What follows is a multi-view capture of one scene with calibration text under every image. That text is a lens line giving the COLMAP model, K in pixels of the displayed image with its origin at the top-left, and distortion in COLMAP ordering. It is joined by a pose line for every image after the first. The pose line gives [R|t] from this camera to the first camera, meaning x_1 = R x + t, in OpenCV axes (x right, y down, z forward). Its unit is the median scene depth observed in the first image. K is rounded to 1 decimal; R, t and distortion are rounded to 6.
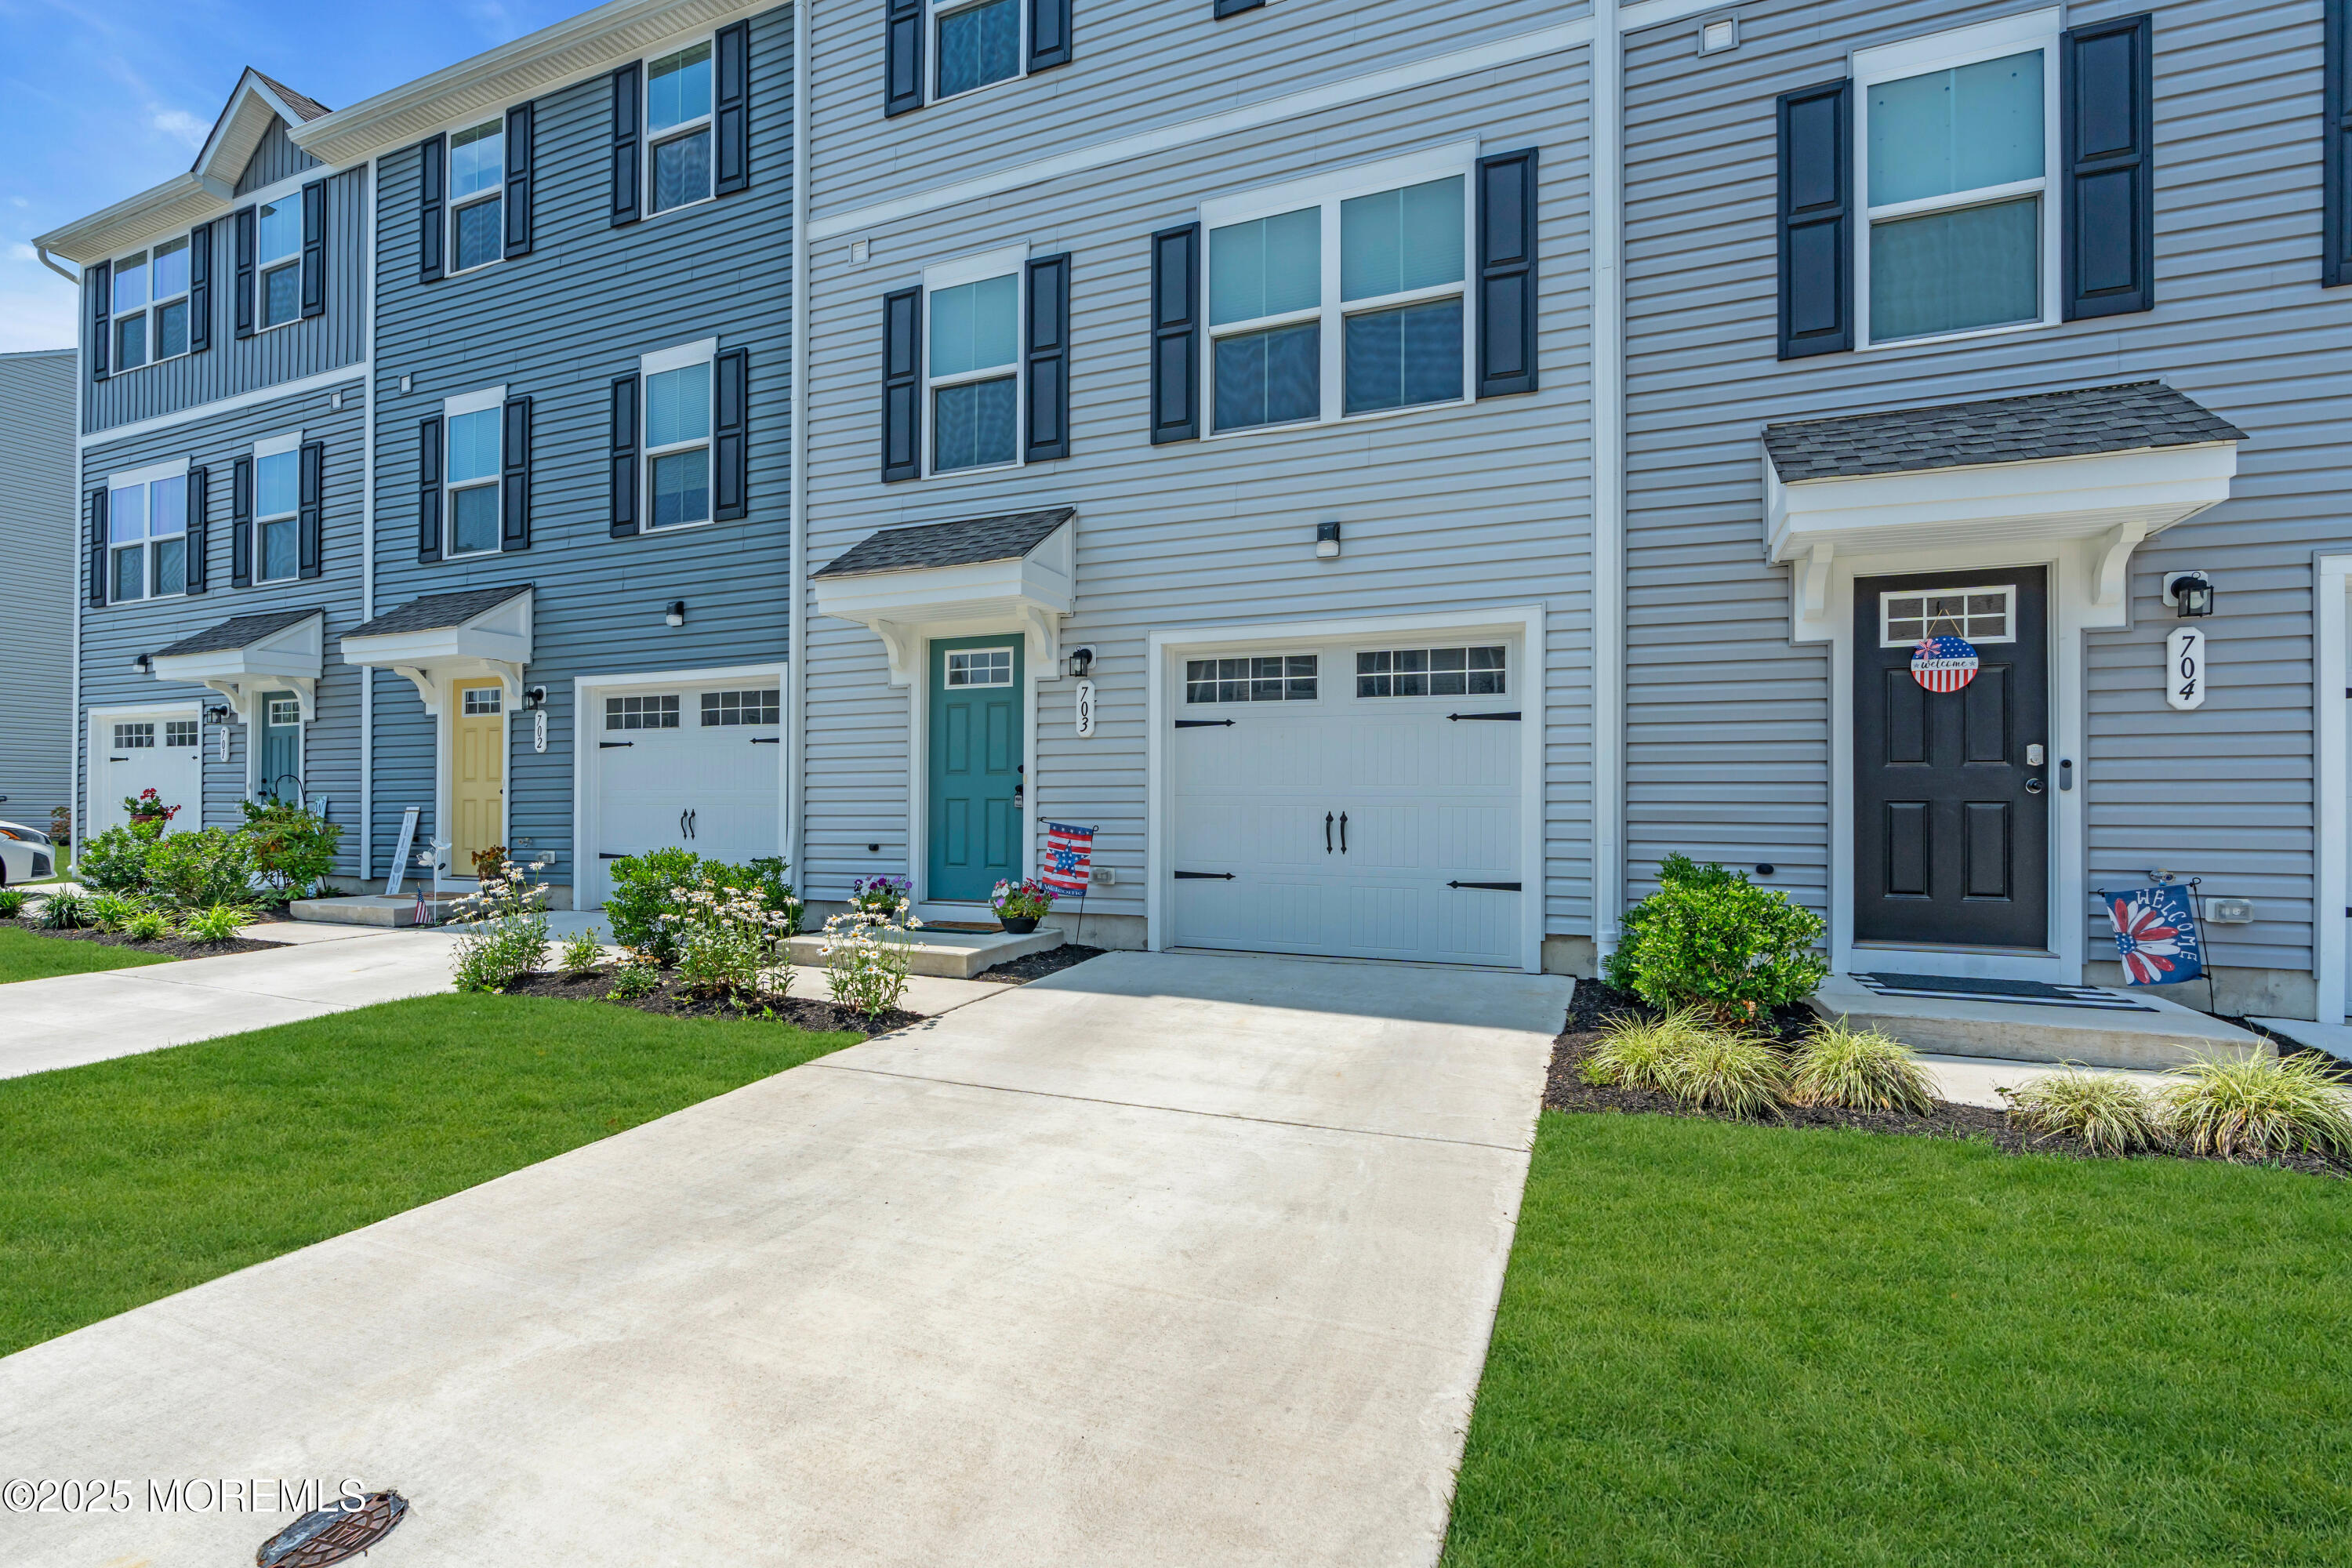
lens RADIAL K [[1065.2, 0, 1181.0], [0, 1065.2, 795.0], [0, 0, 1]] dist [-0.009598, 0.003355]
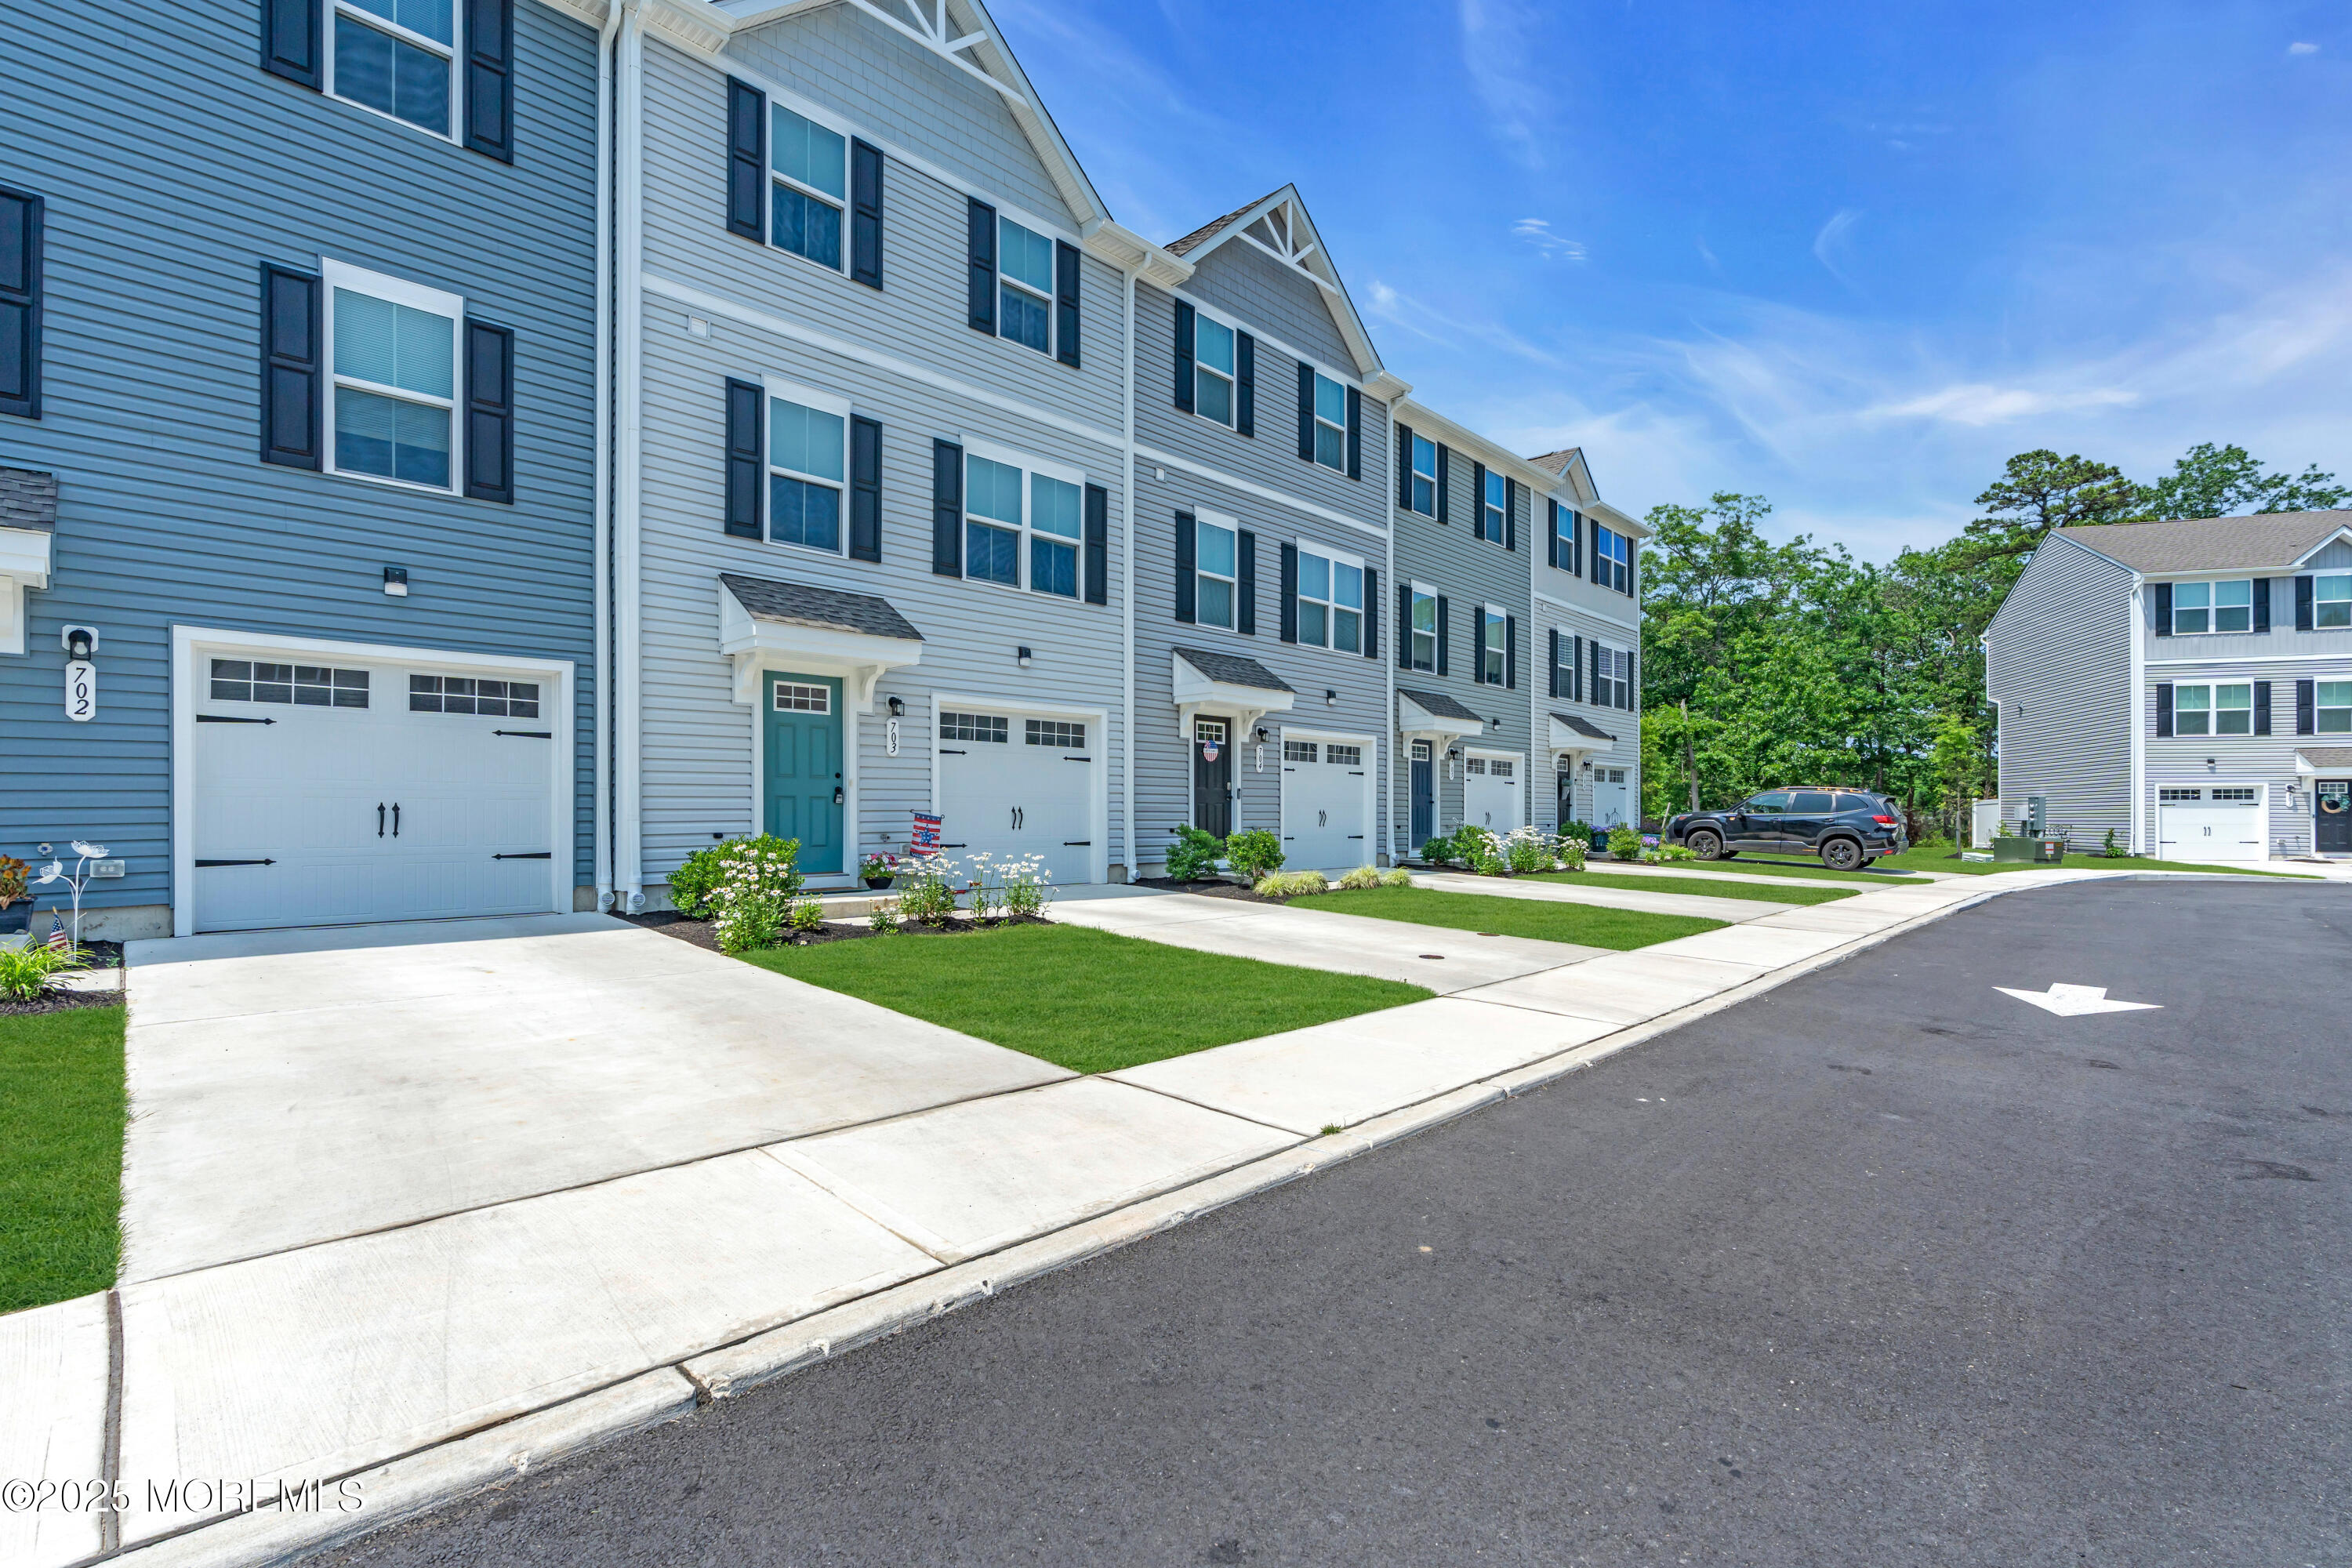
lens RADIAL K [[1065.2, 0, 1173.6], [0, 1065.2, 803.7], [0, 0, 1]] dist [-0.009598, 0.003355]
pose [[0.362690, 0.007275, 0.931881, -1.260964], [-0.007764, 0.999958, -0.004785, 0.015122], [-0.931877, -0.005499, 0.362732, 0.090697]]
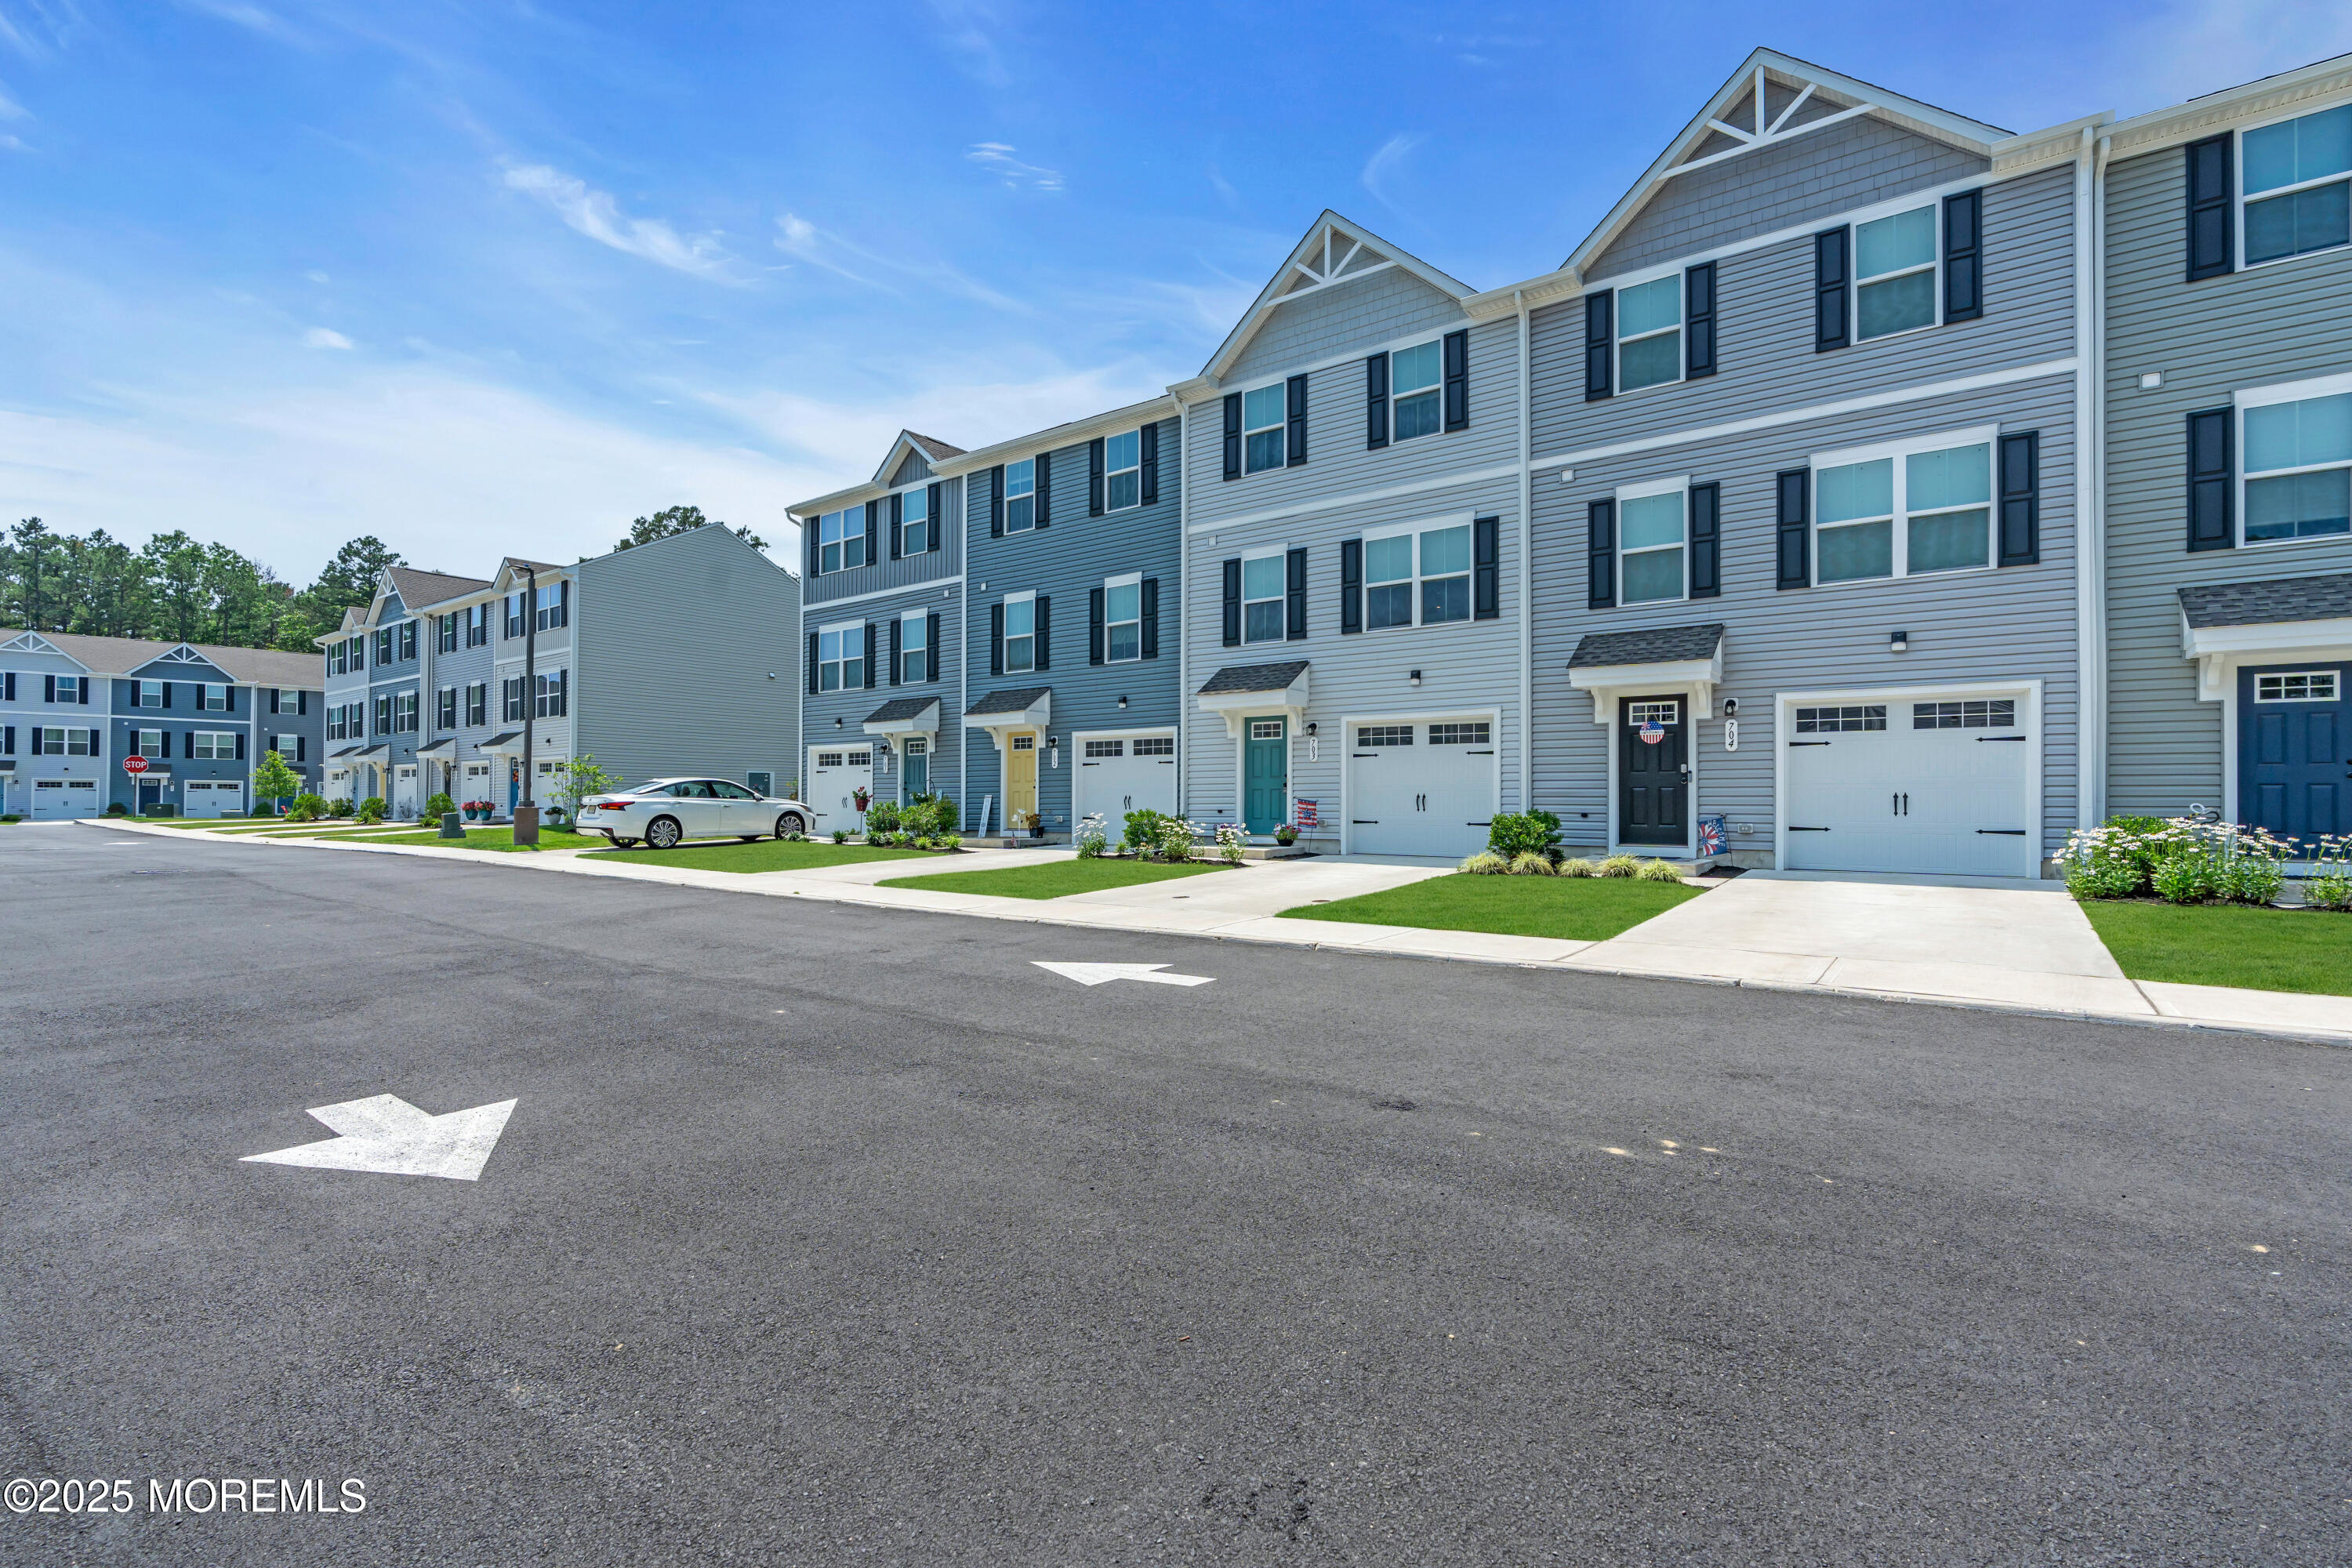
lens RADIAL K [[1065.2, 0, 1182.2], [0, 1065.2, 782.2], [0, 0, 1]] dist [-0.009598, 0.003355]
pose [[0.969896, -0.005104, -0.243465, 0.181640], [0.002242, 0.999925, -0.012033, 0.015765], [0.243508, 0.011125, 0.969835, -1.210894]]
